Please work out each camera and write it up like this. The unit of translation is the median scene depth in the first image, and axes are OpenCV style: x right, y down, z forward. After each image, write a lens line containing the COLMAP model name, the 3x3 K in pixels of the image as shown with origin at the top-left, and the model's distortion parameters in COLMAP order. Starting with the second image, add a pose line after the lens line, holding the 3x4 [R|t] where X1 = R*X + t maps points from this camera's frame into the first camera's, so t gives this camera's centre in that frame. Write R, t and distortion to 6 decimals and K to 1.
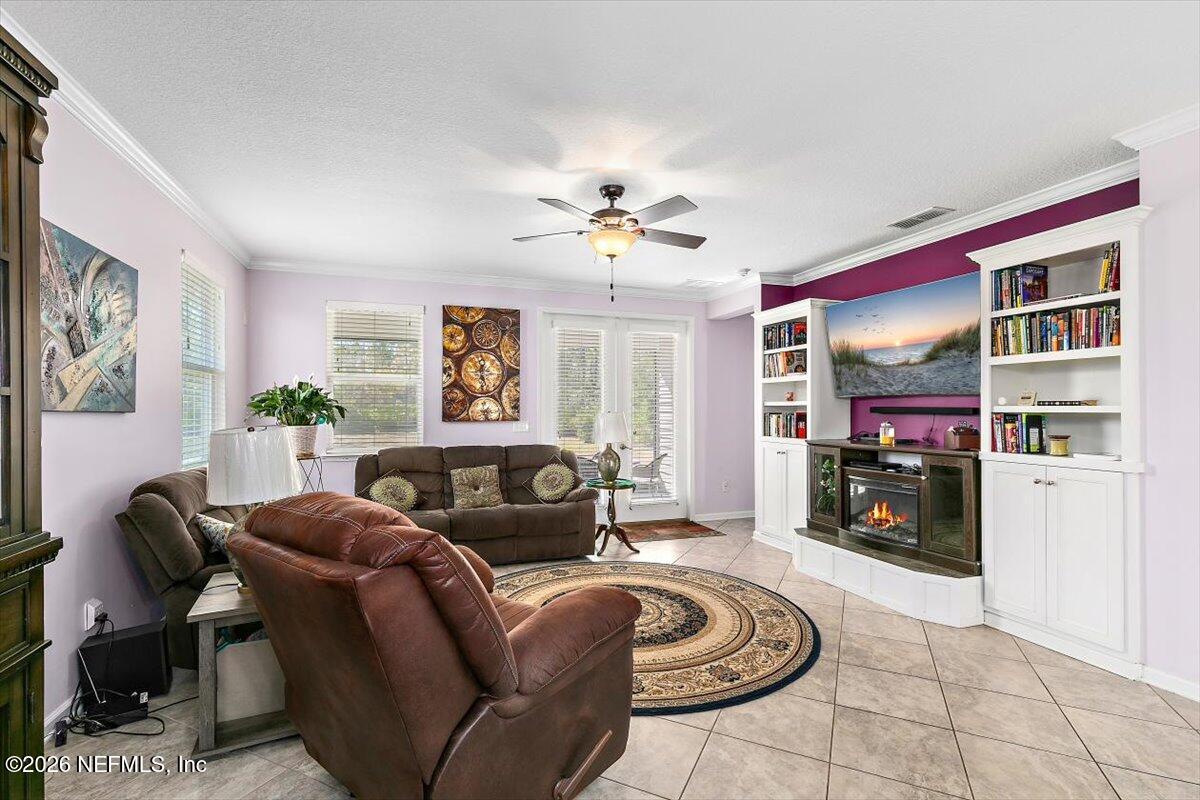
lens RADIAL K [[546.7, 0, 596.9], [0, 546.7, 417.1], [0, 0, 1]] dist [0.000975, -0.000115]
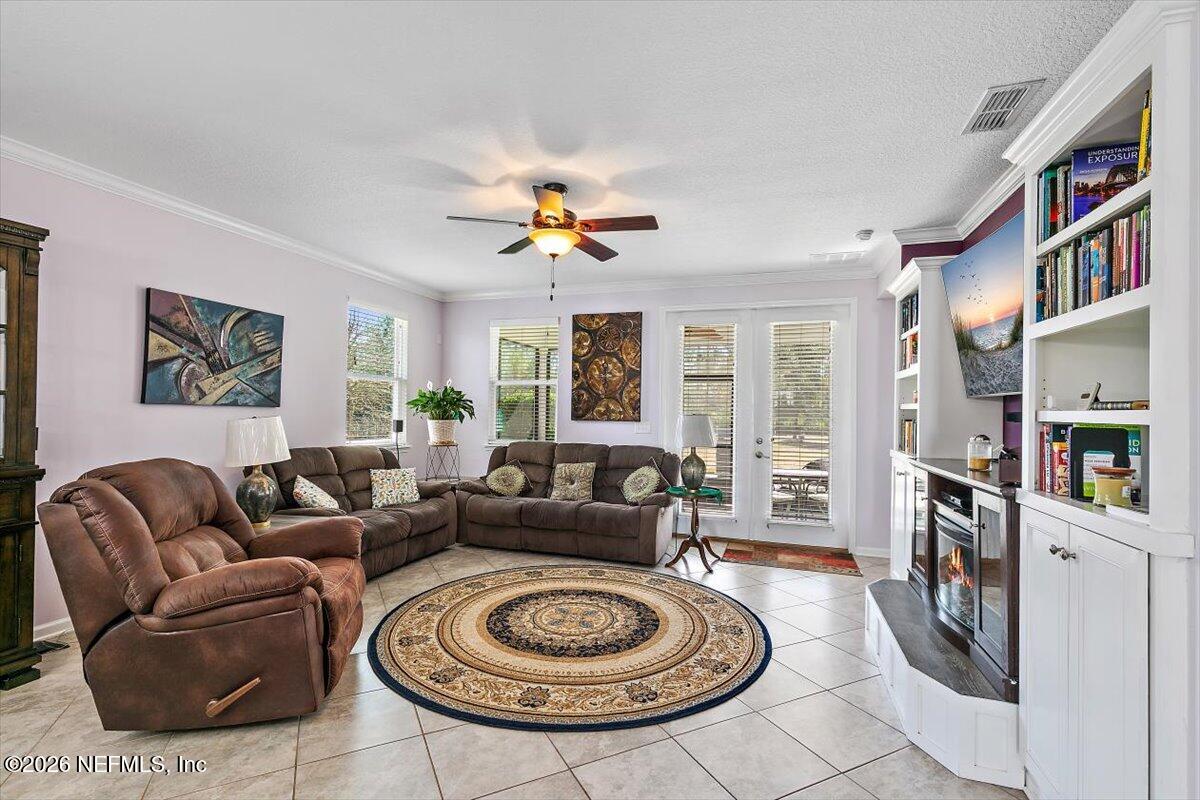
lens RADIAL K [[543.7, 0, 596.6], [0, 543.7, 413.0], [0, 0, 1]] dist [0.001134, -0.000185]
pose [[0.793470, 0.015618, -0.608409, 0.525187], [-0.023557, 0.999710, -0.005059, -0.003015], [0.608154, 0.018347, 0.793607, 0.202450]]
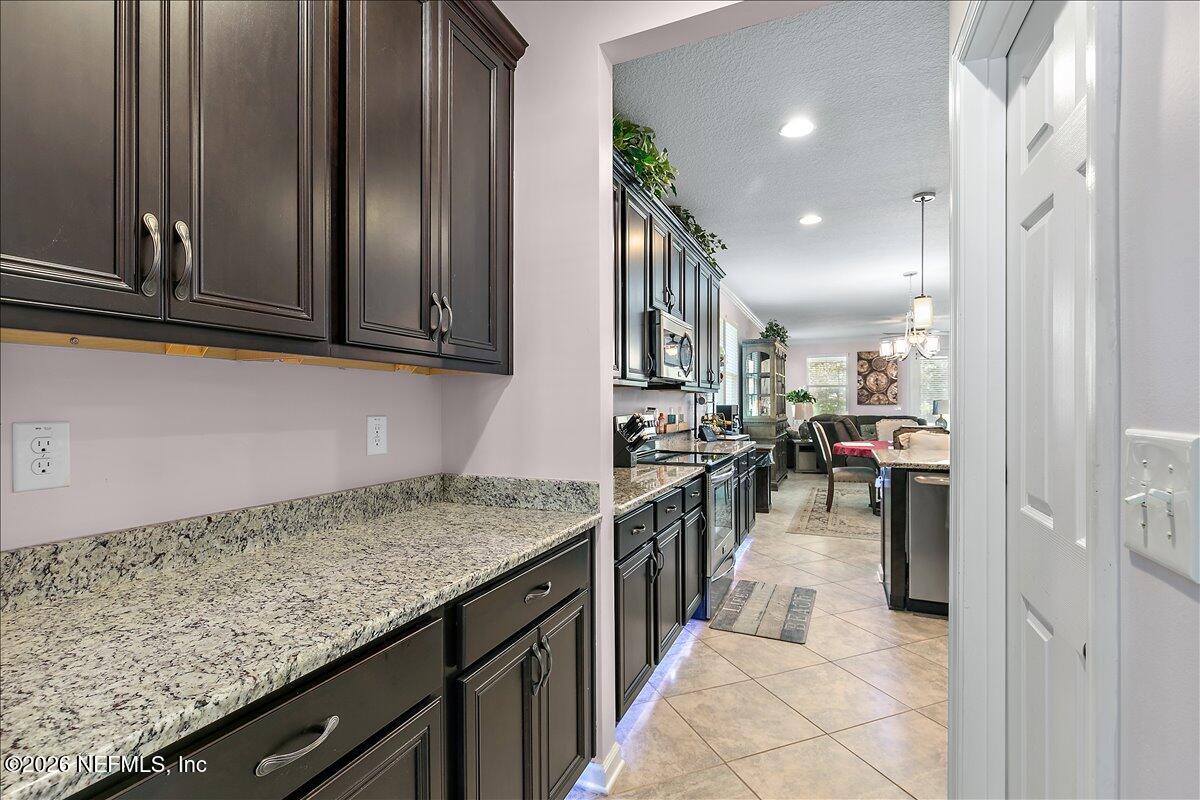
lens RADIAL K [[535.7, 0, 600.0], [0, 535.7, 400.0], [0, 0, 1]] dist [0.001097, -0.000670]
pose [[0.729490, -0.006251, -0.683963, 0.545921], [-0.007396, 0.999828, -0.017026, 0.042236], [0.683952, 0.017479, 0.729318, -1.598629]]
